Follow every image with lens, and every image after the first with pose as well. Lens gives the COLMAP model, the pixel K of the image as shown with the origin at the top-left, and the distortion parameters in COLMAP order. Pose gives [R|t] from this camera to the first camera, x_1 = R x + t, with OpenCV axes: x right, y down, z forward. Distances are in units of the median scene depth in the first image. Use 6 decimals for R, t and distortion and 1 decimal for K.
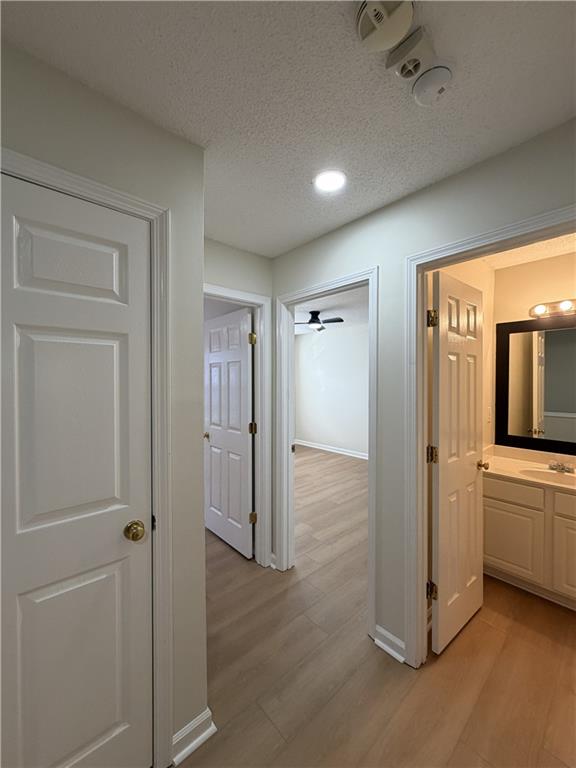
lens RADIAL K [[308.5, 0, 291.1], [0, 308.5, 382.7], [0, 0, 1]] dist [0.000446, -0.000393]
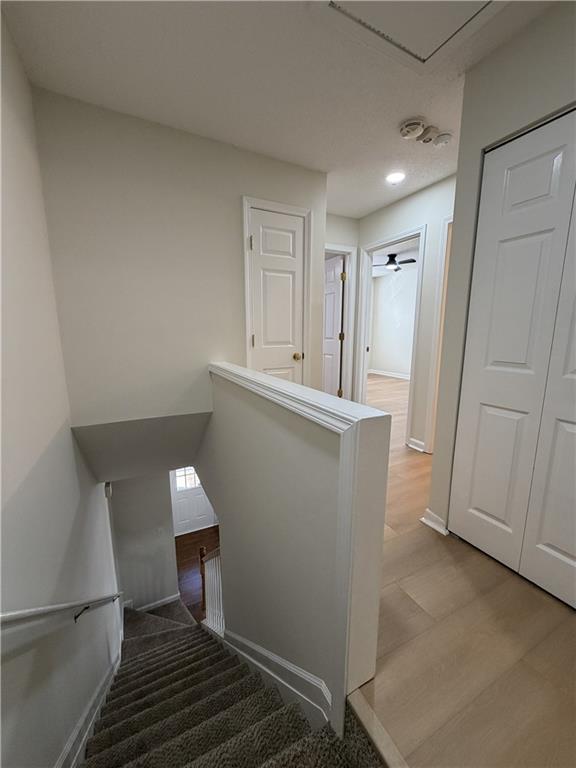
lens RADIAL K [[308.5, 0, 284.2], [0, 308.5, 385.0], [0, 0, 1]] dist [0.000446, -0.000393]
pose [[0.963352, 0.047794, -0.263947, 0.020859], [-0.003758, 0.986307, 0.164879, 0.136109], [0.268213, -0.157845, 0.950340, -0.615408]]
